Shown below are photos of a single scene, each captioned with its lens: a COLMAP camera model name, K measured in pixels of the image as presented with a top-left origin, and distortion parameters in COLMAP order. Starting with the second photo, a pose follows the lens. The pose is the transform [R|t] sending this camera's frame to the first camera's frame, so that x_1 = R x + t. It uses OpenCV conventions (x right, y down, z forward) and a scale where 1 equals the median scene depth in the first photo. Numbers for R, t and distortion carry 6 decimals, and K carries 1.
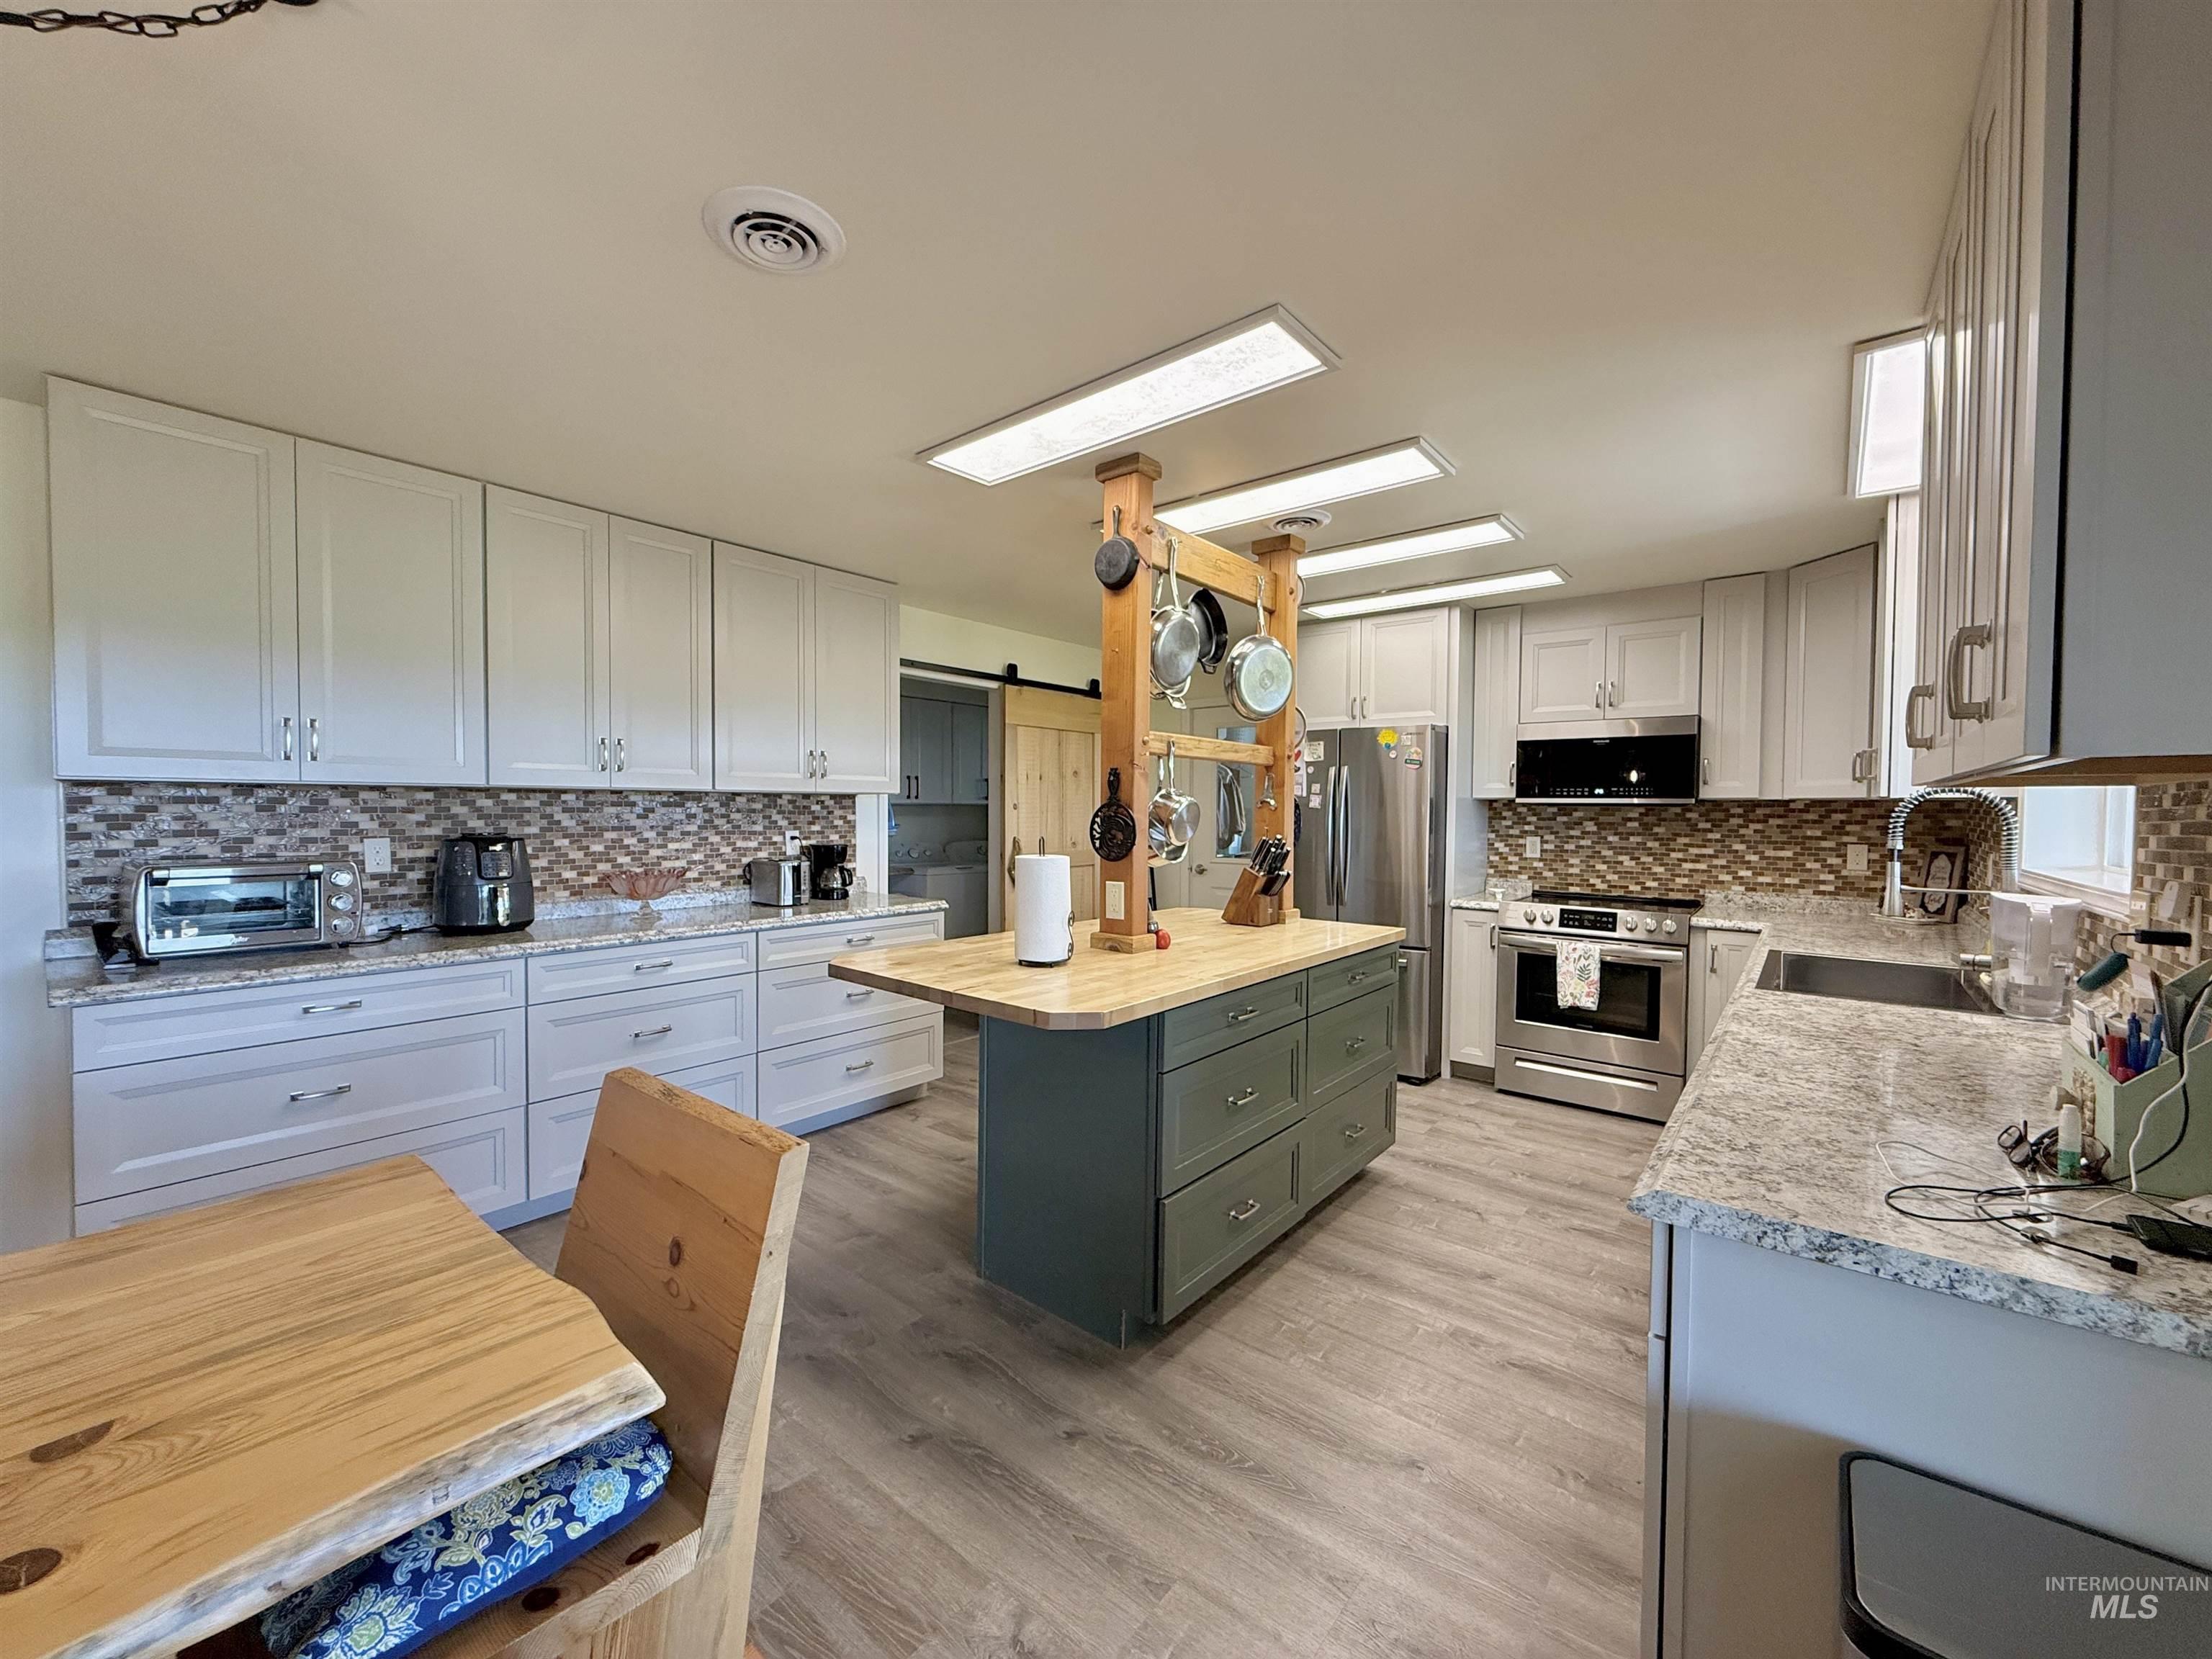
lens RADIAL K [[878.0, 0, 1094.3], [0, 878.0, 828.3], [0, 0, 1]] dist [-0.002171, -0.000097]
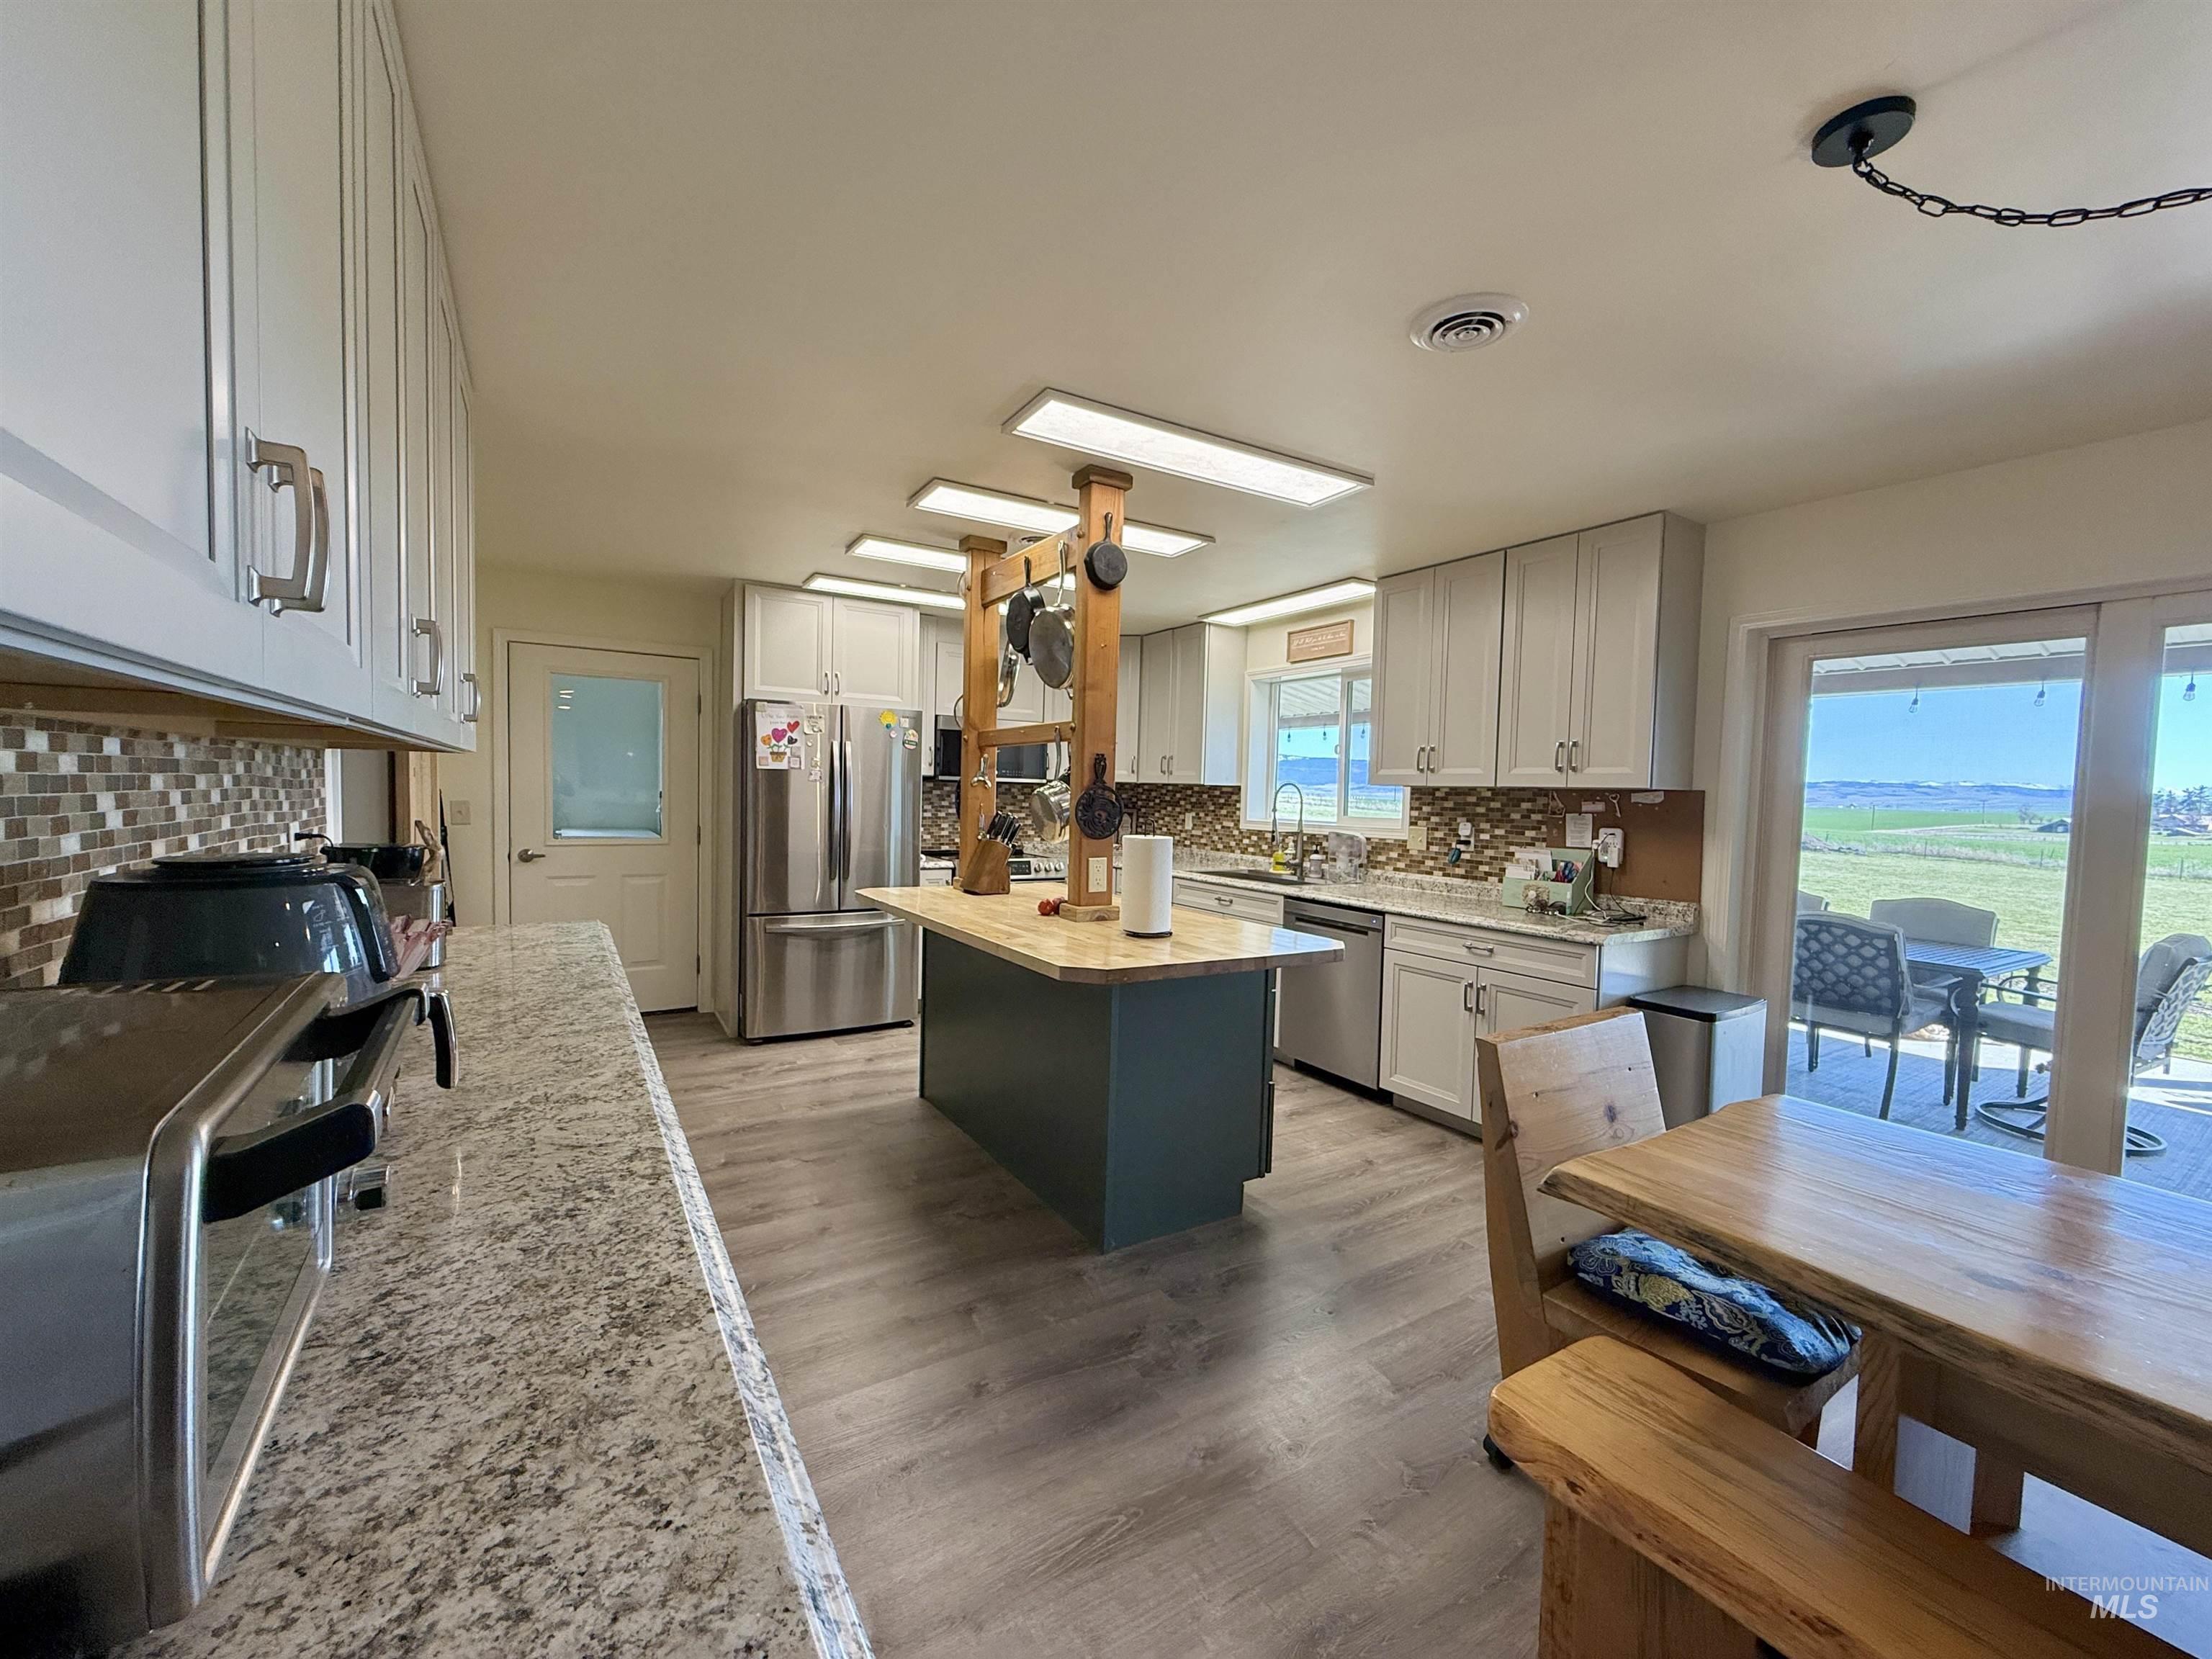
lens RADIAL K [[878.0, 0, 1100.3], [0, 878.0, 832.3], [0, 0, 1]] dist [-0.002171, -0.000097]
pose [[0.318644, -0.044338, 0.946837, -0.720193], [-0.002210, 0.998868, 0.047518, -0.016878], [-0.947872, -0.017233, 0.318185, 0.464327]]
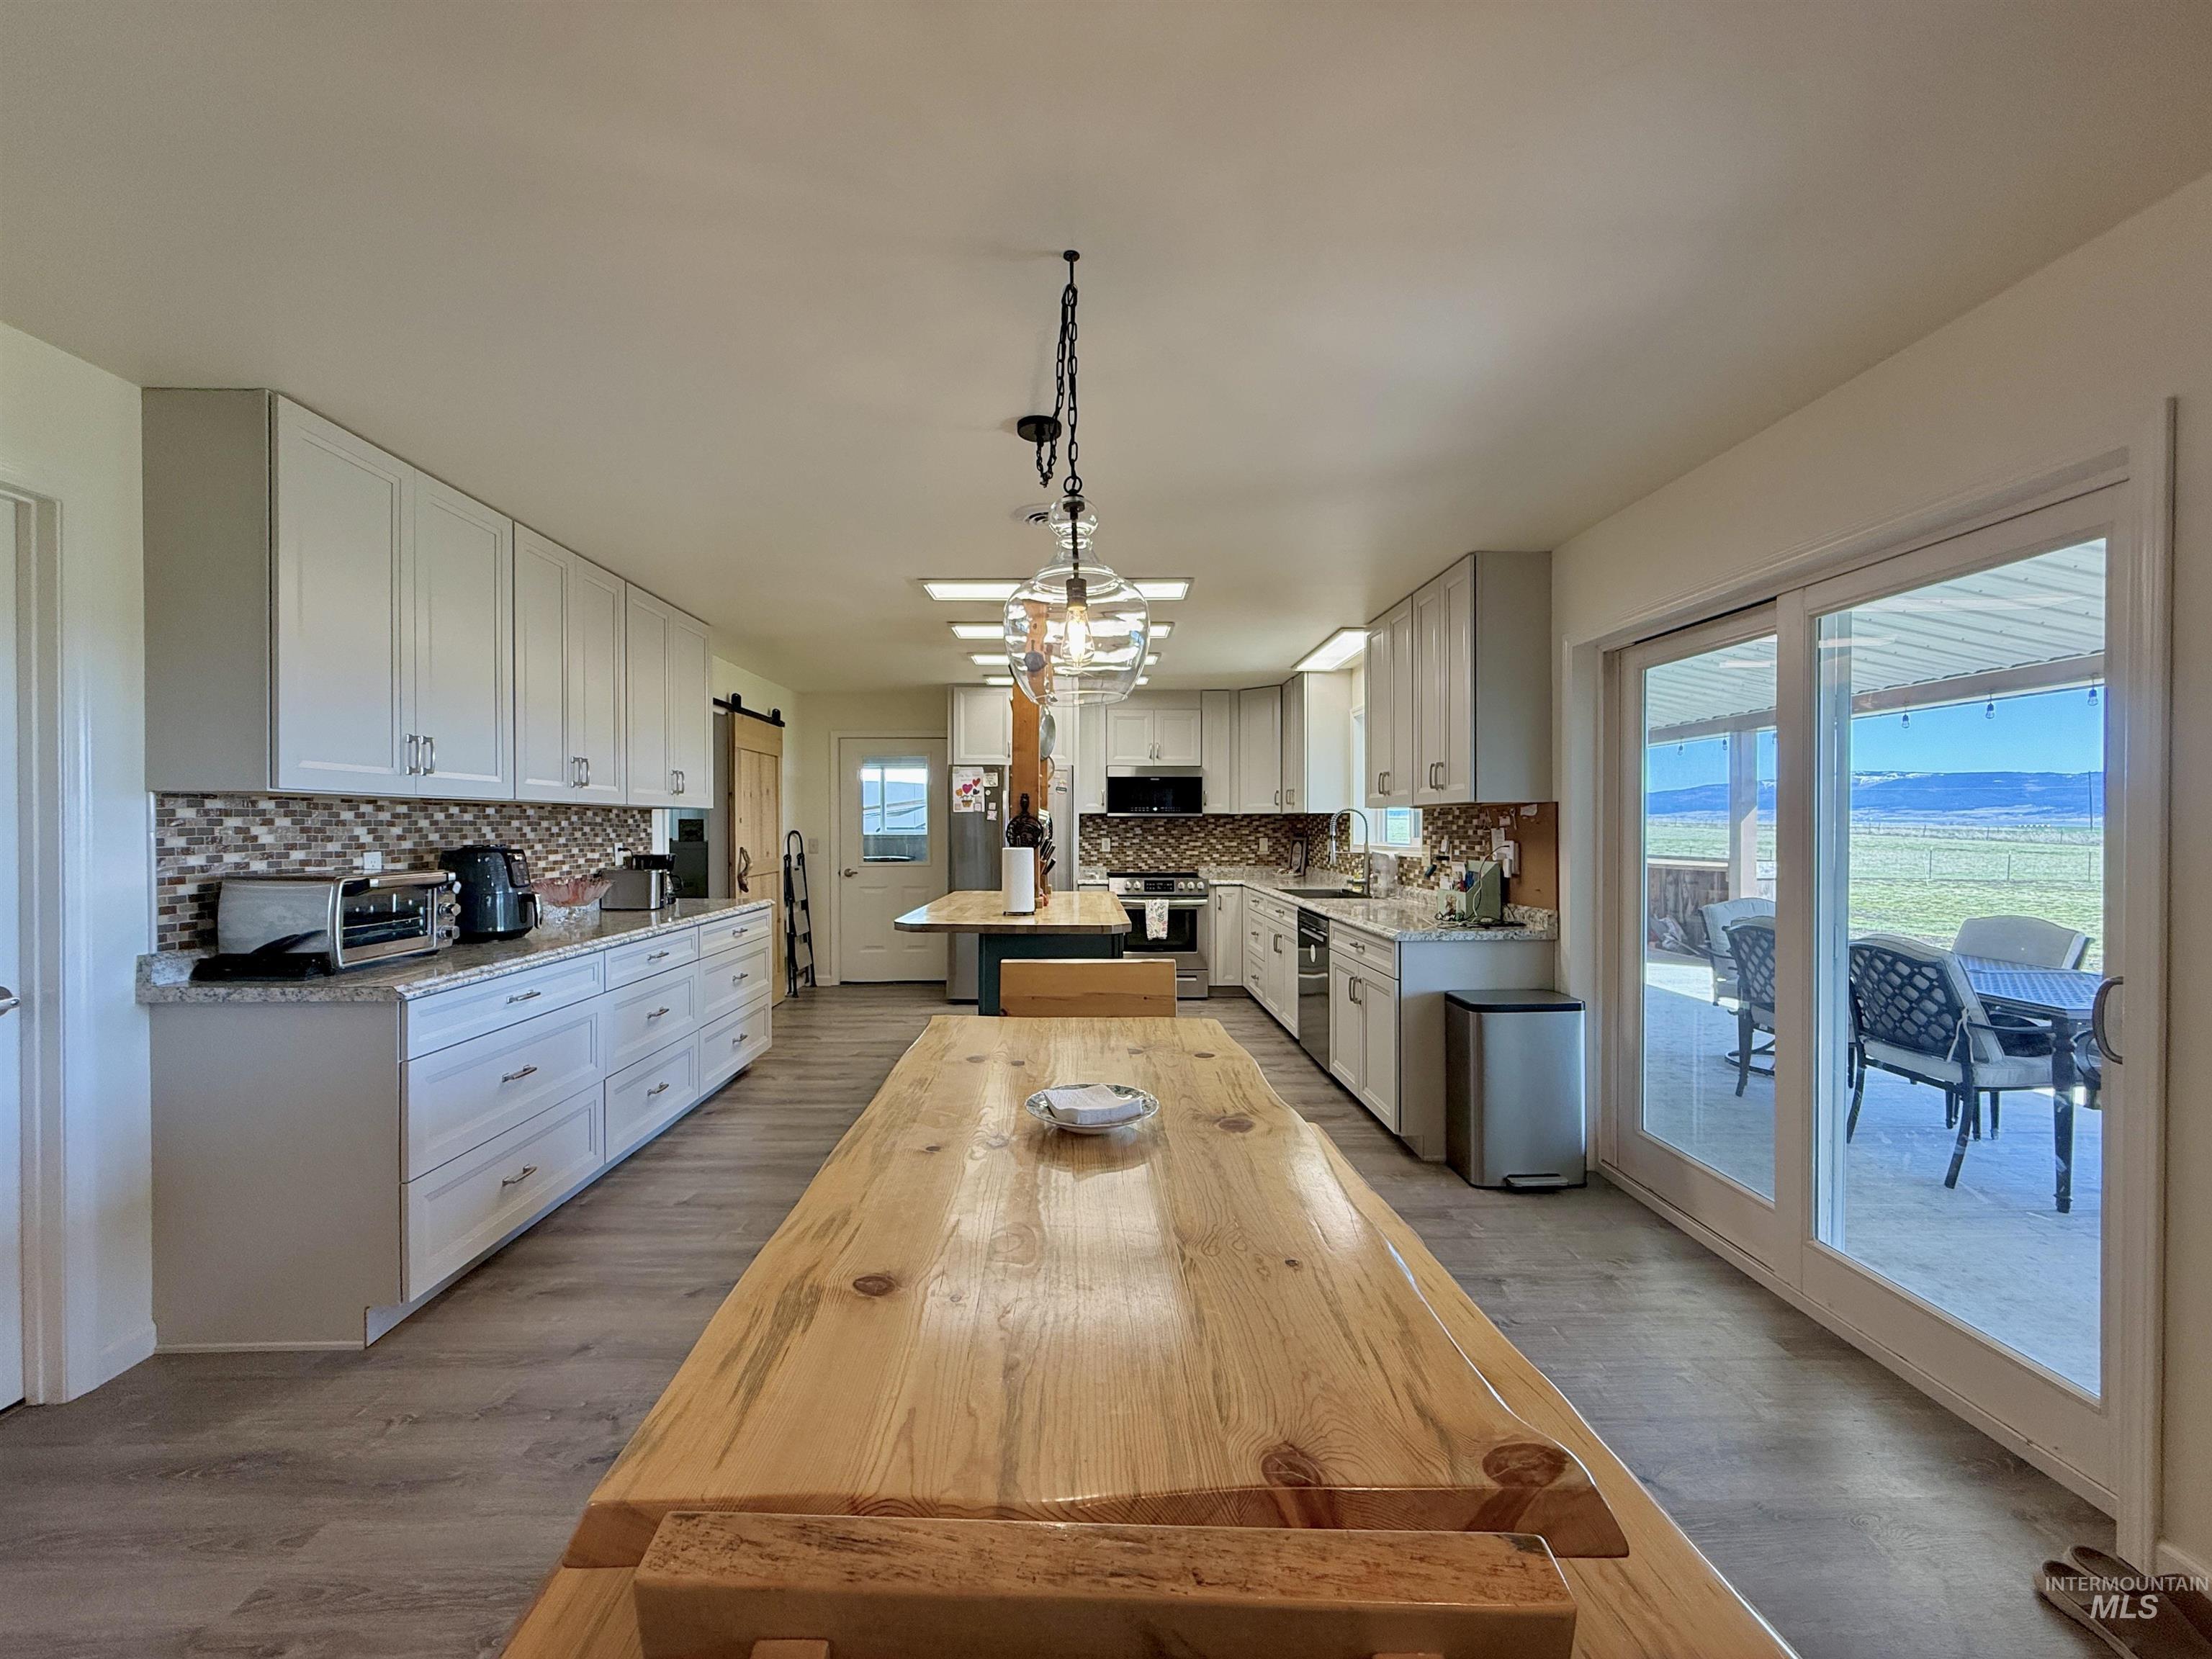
lens RADIAL K [[878.0, 0, 1097.1], [0, 878.0, 833.3], [0, 0, 1]] dist [-0.002171, -0.000097]
pose [[0.761408, -0.013345, 0.648135, -0.646502], [0.021220, 0.999765, -0.004343, 0.009149], [-0.647925, 0.017061, 0.761513, -0.212550]]
